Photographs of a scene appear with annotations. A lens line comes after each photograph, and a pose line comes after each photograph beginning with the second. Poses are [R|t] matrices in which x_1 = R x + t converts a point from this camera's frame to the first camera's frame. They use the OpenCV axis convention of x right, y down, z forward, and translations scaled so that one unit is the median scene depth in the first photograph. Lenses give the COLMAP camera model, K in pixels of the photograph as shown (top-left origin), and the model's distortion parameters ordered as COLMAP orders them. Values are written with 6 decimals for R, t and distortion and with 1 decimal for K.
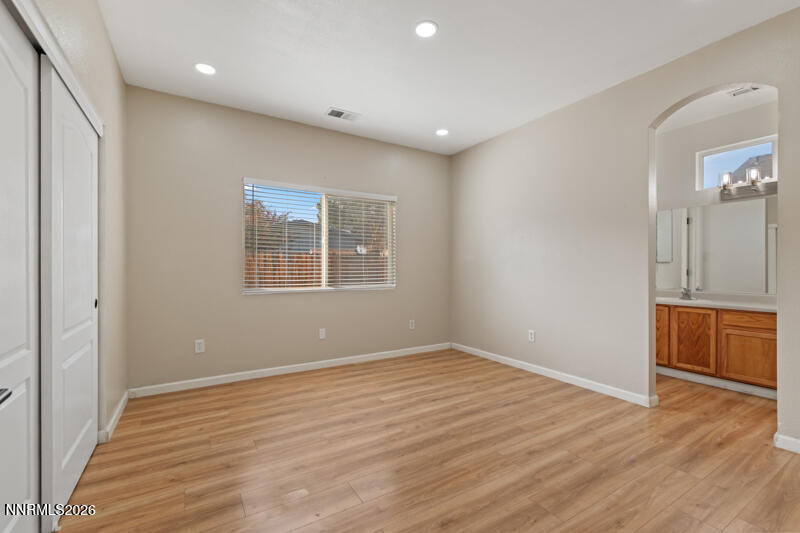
lens RADIAL K [[356.0, 0, 400.9], [0, 356.0, 267.4], [0, 0, 1]] dist [0.002176, 0.000192]
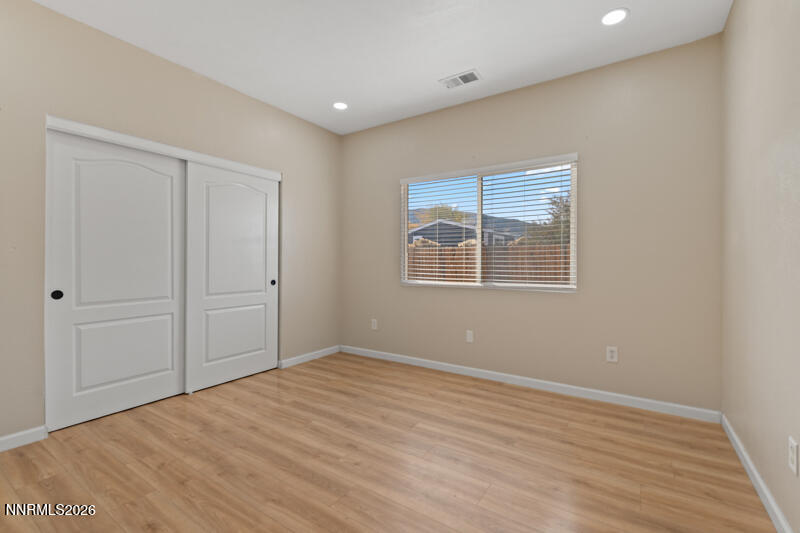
lens RADIAL K [[356.0, 0, 400.9], [0, 356.0, 267.4], [0, 0, 1]] dist [0.002176, 0.000192]
pose [[0.405112, 0.013551, -0.914167, 0.585765], [0.001167, 0.999882, 0.015339, 0.003597], [0.914266, -0.007281, 0.405048, 0.570969]]
